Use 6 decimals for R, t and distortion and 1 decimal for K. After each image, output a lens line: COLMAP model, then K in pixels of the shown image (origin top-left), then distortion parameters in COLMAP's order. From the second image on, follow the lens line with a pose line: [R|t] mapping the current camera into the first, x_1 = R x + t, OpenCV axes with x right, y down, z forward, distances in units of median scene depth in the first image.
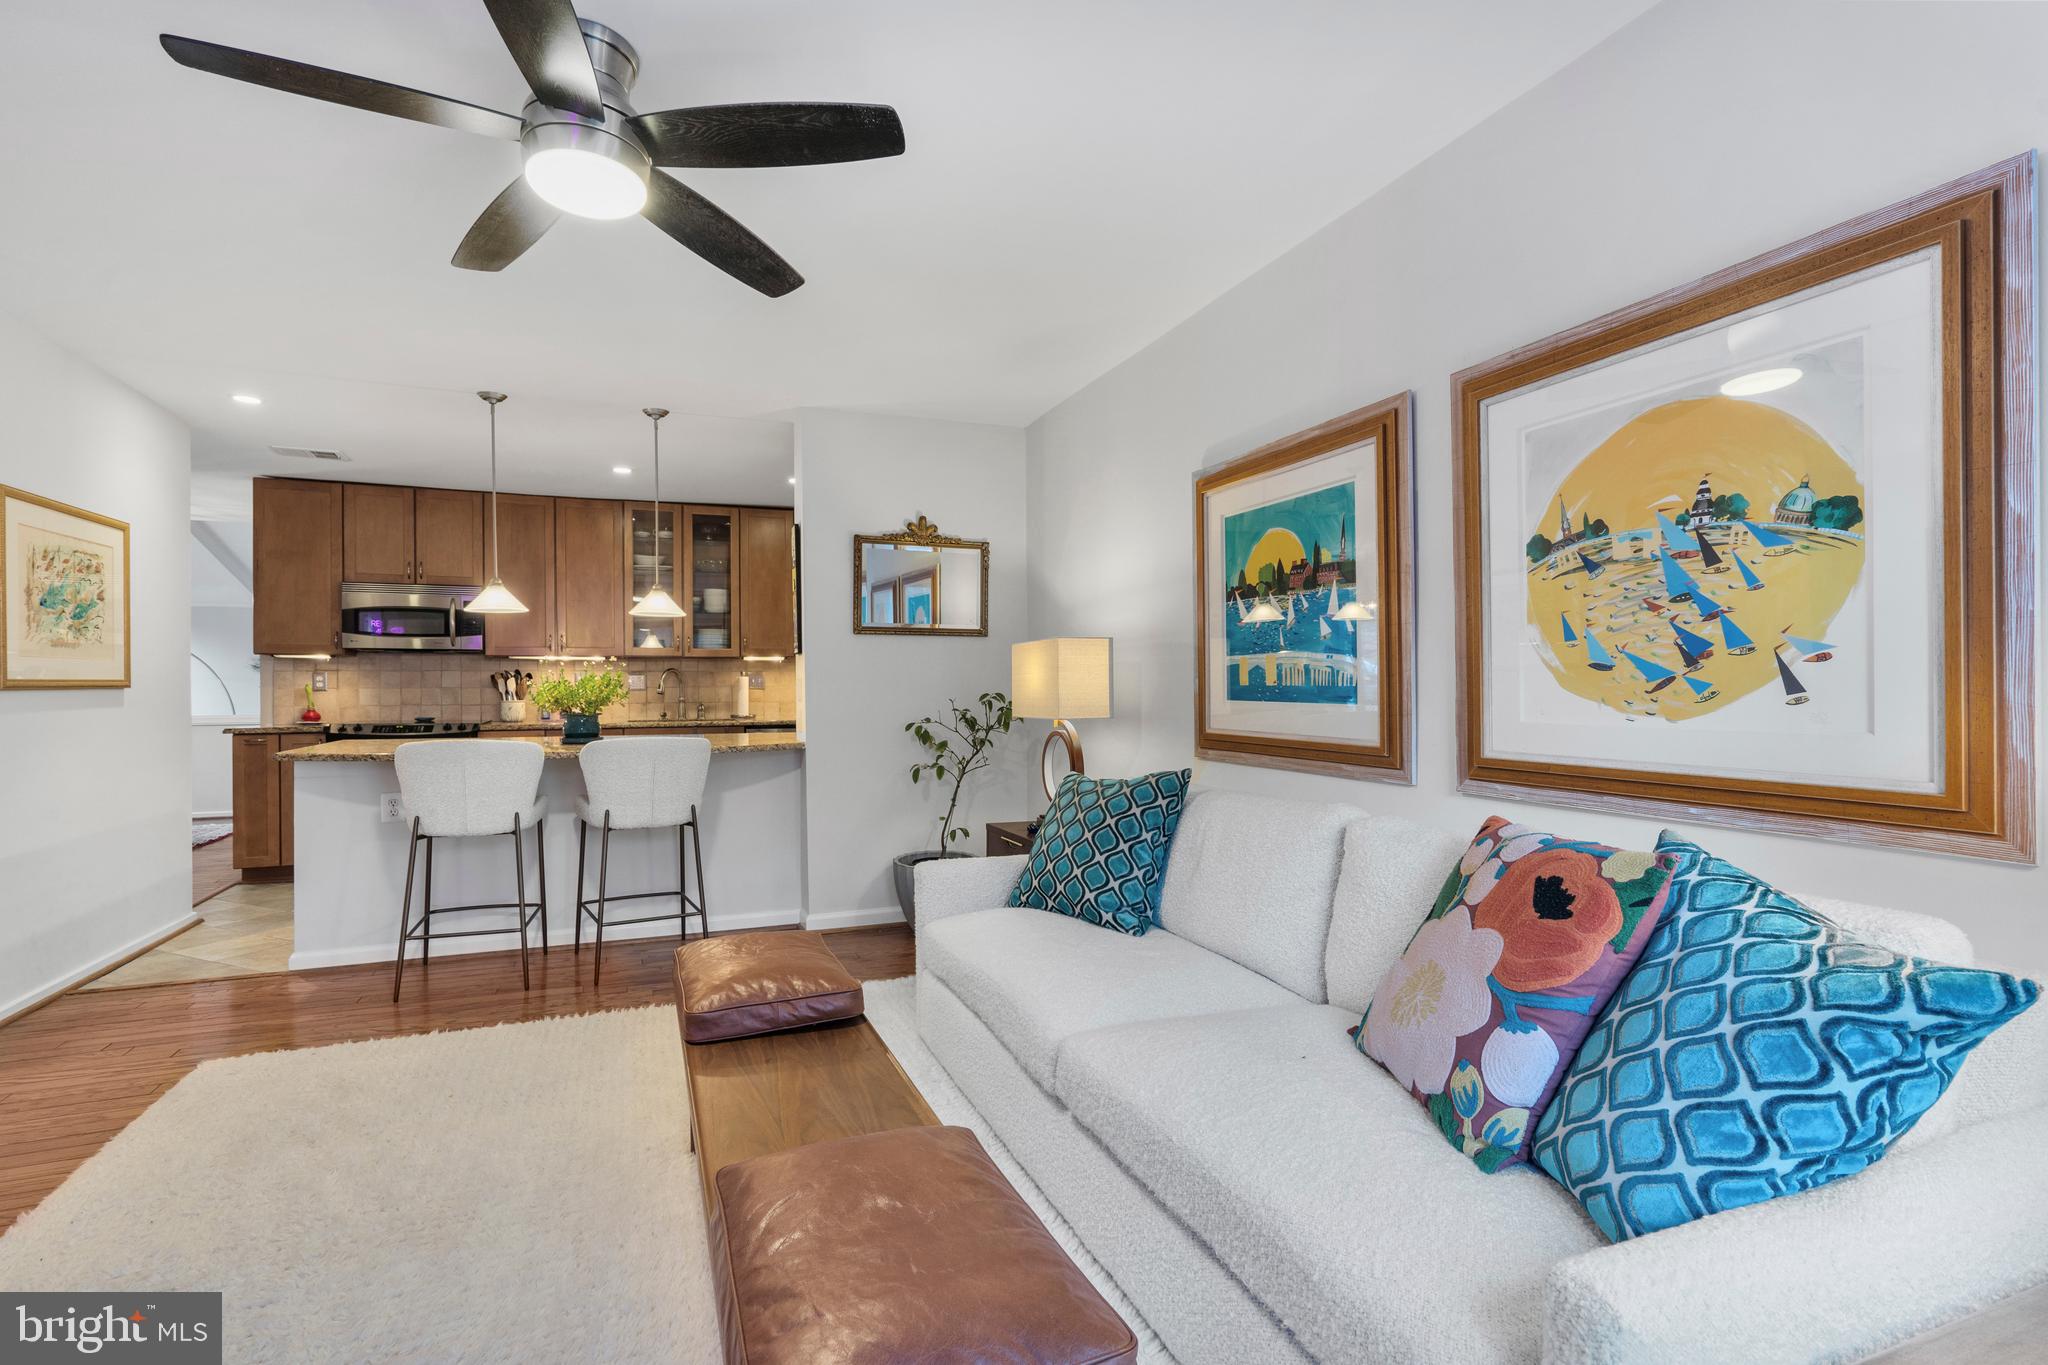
lens RADIAL K [[931.1, 0, 1011.5], [0, 931.1, 687.3], [0, 0, 1]] dist [-0.002959, 0.000617]
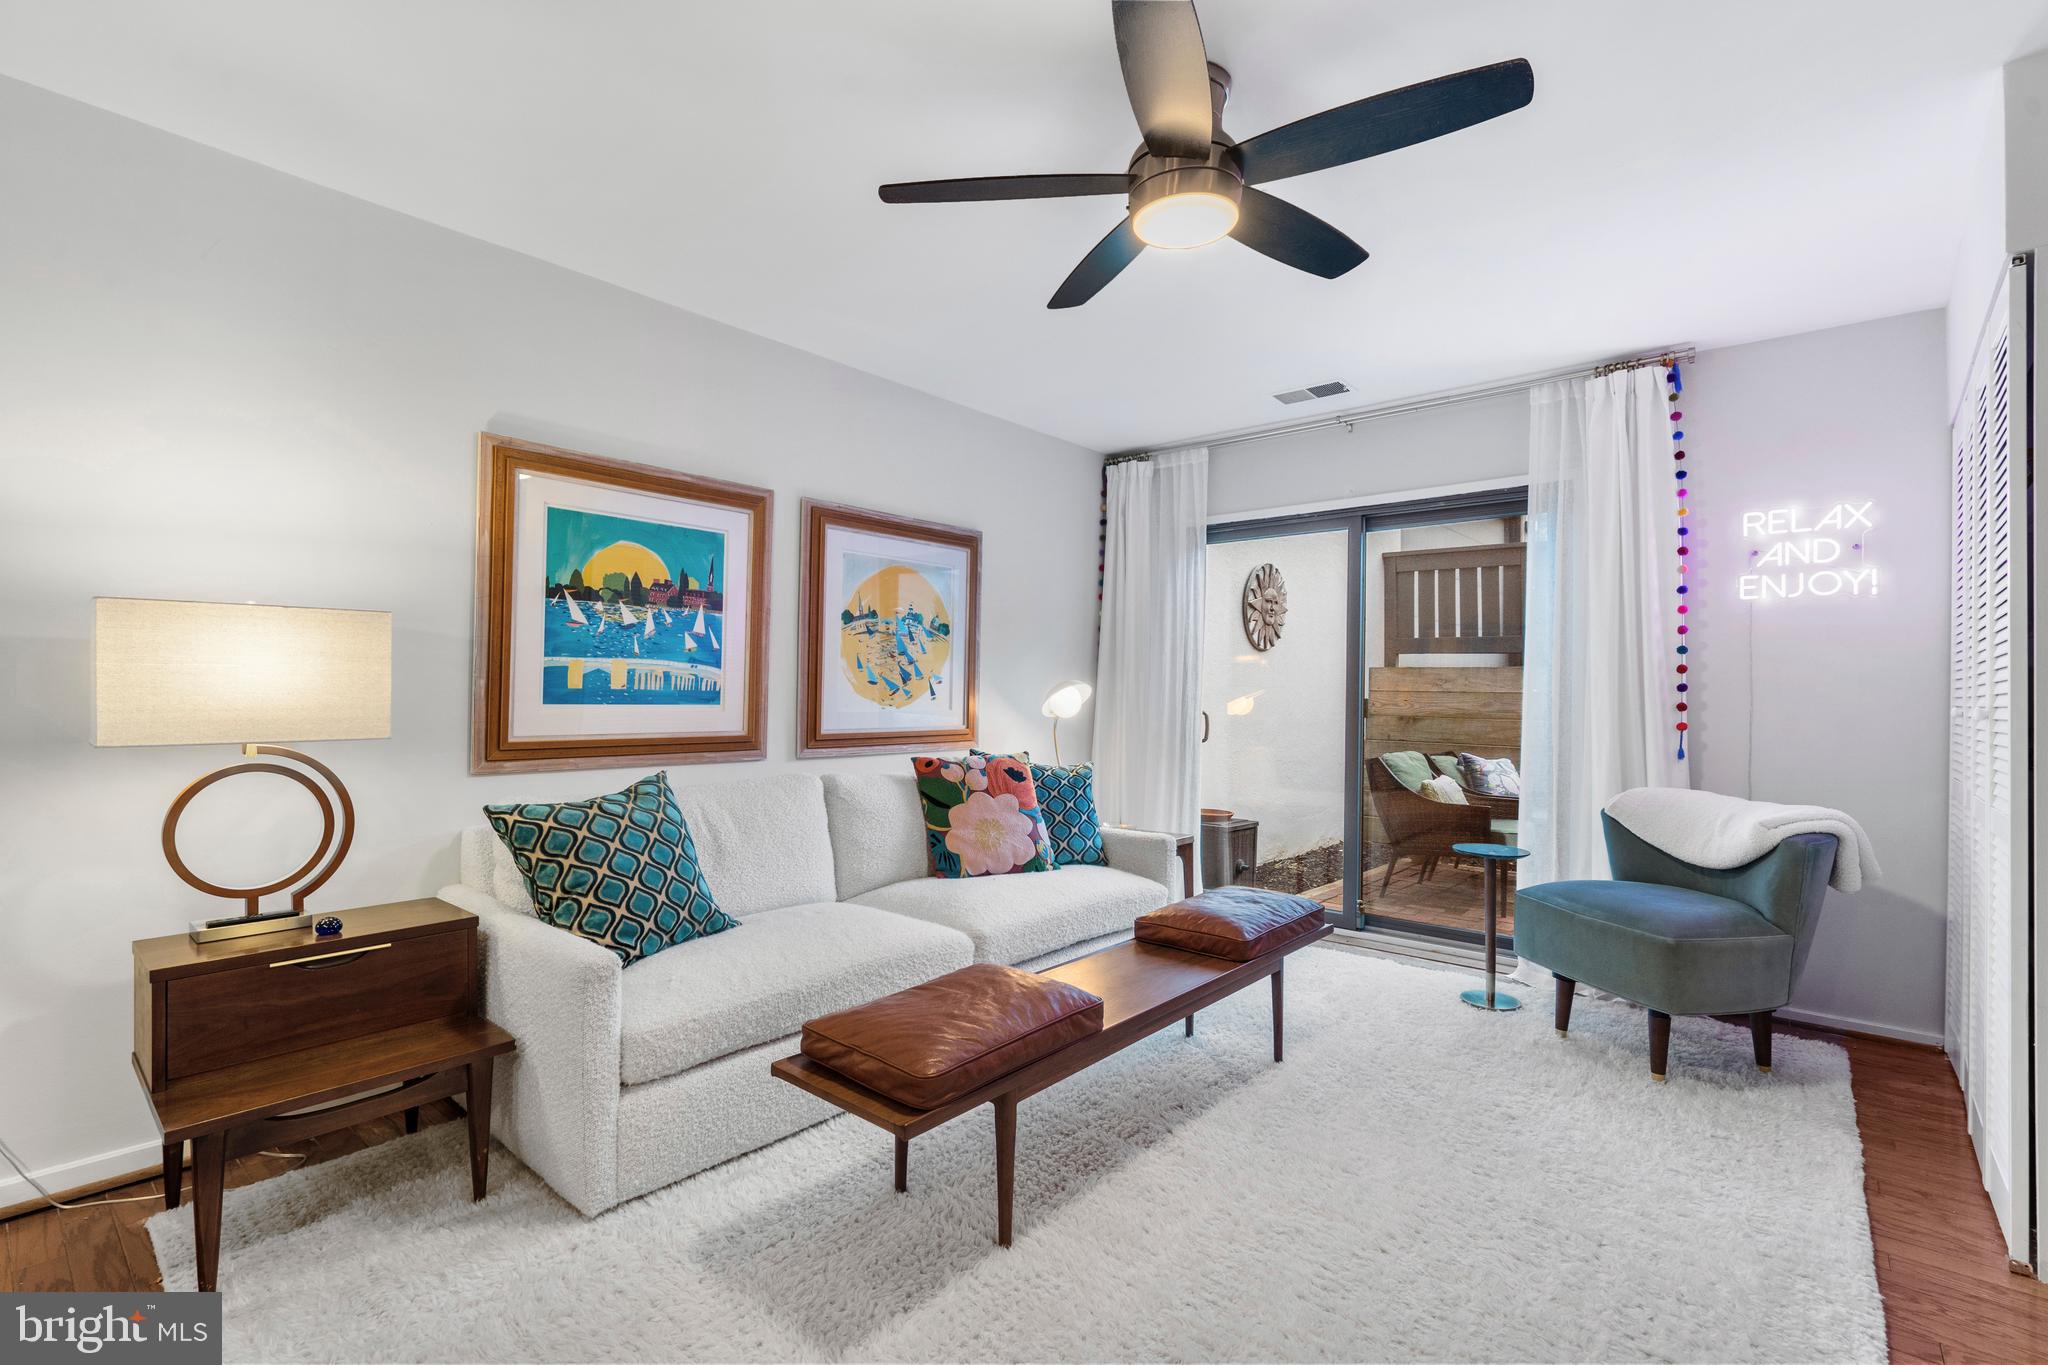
lens RADIAL K [[931.1, 0, 1011.5], [0, 931.1, 687.3], [0, 0, 1]] dist [-0.002959, 0.000617]
pose [[-0.454279, 0.002901, 0.890855, -0.666846], [-0.007278, 0.999949, -0.006967, 0.000039], [-0.890830, -0.009649, -0.454235, 0.840343]]
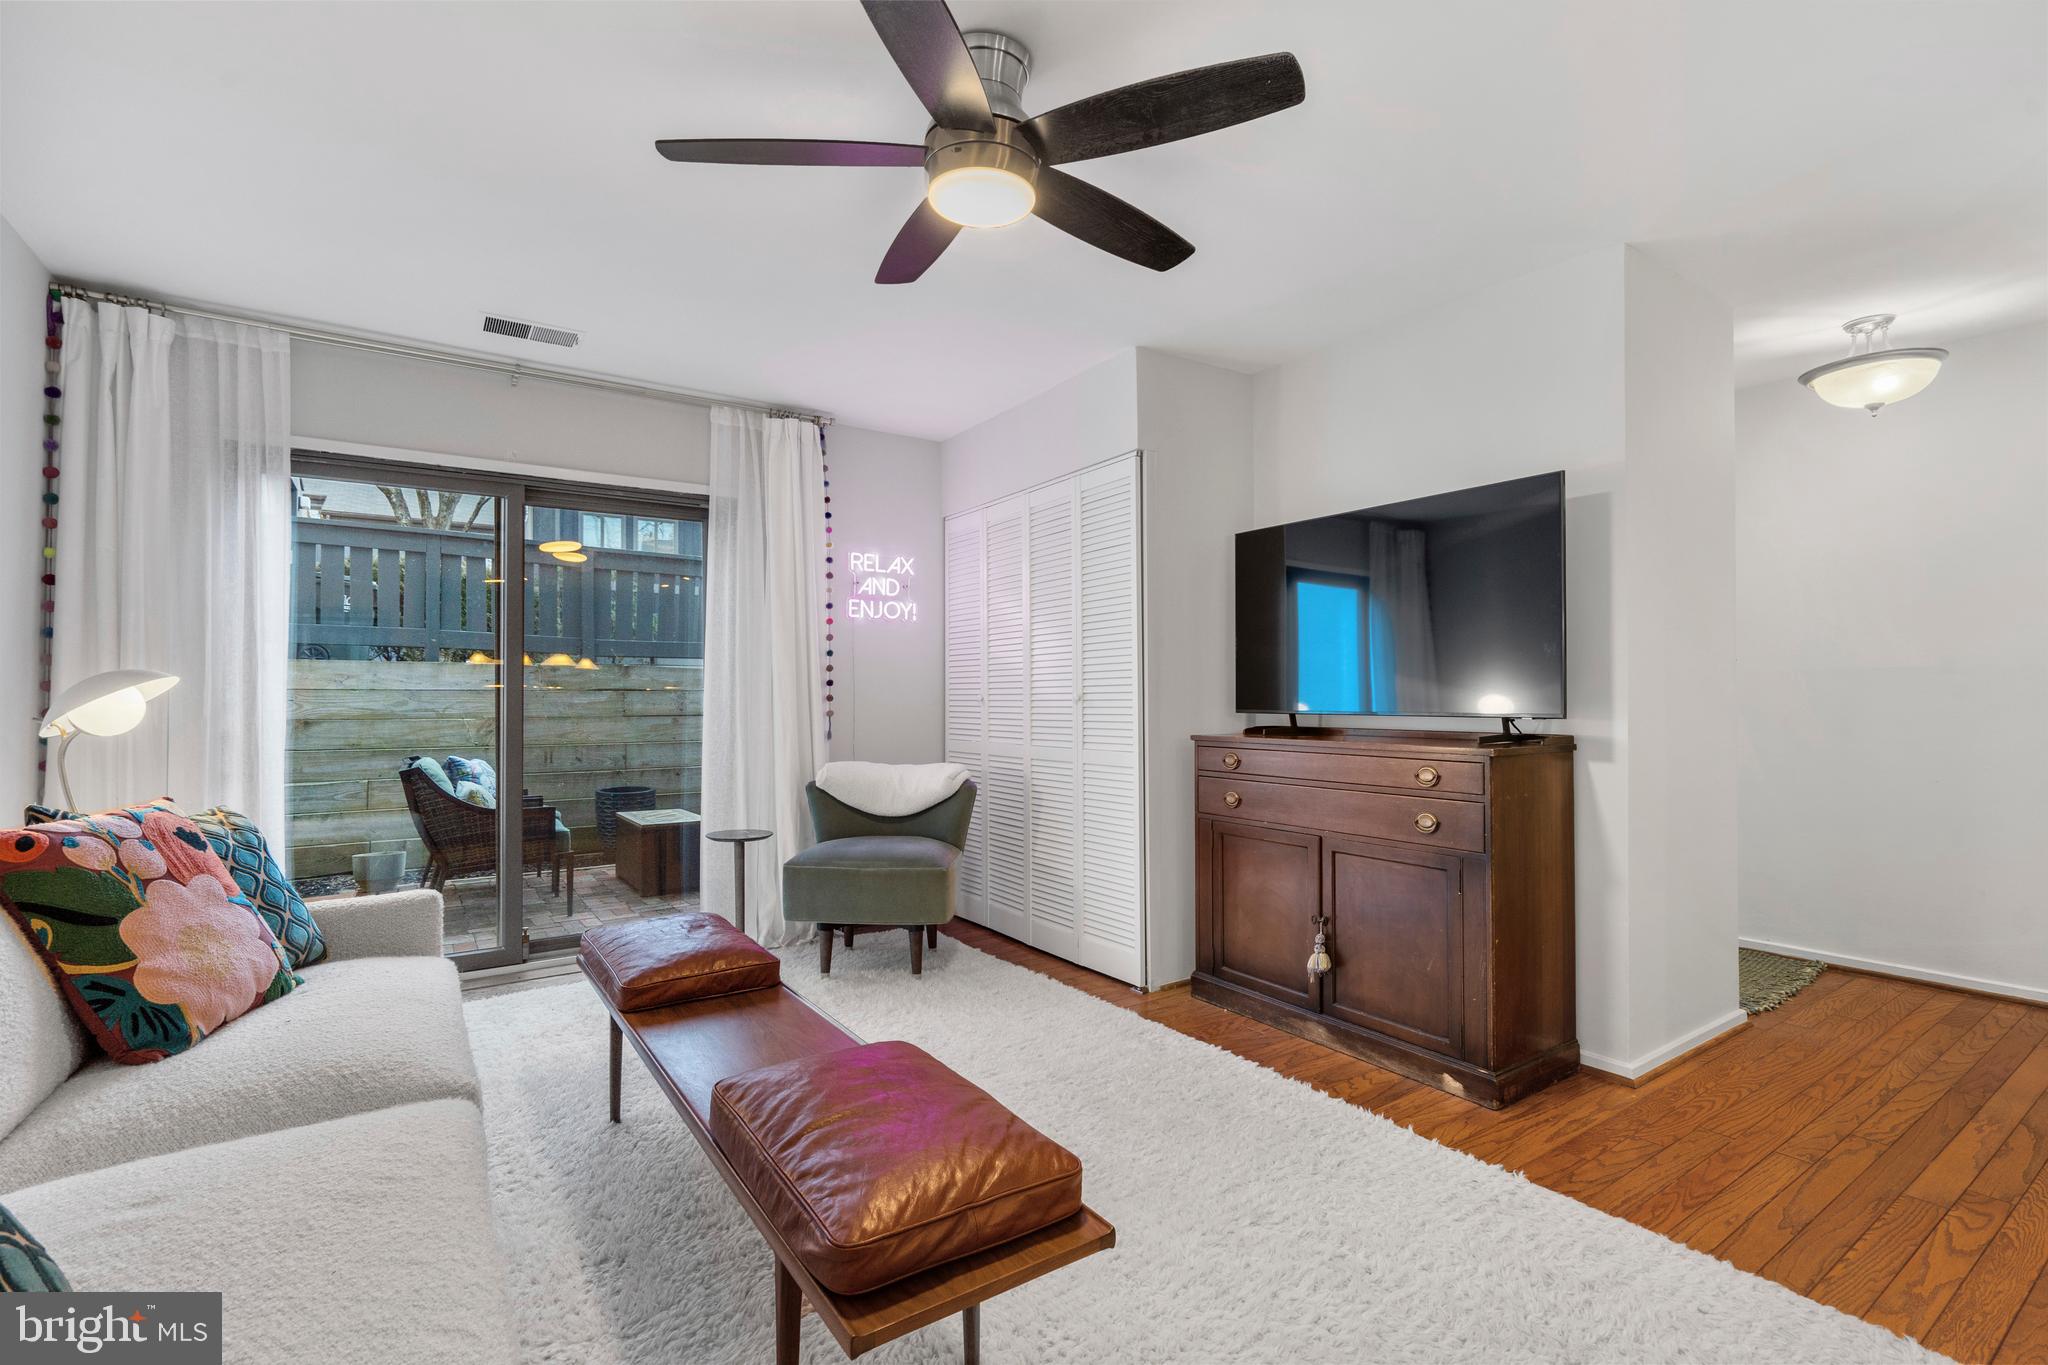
lens RADIAL K [[925.2, 0, 1010.6], [0, 925.2, 687.0], [0, 0, 1]] dist [-0.004209, -0.000733]
pose [[-0.978567, 0.005099, -0.205868, -0.141885], [0.006585, 0.999957, -0.006535, 0.003634], [0.205826, -0.007750, -0.978558, 1.015722]]
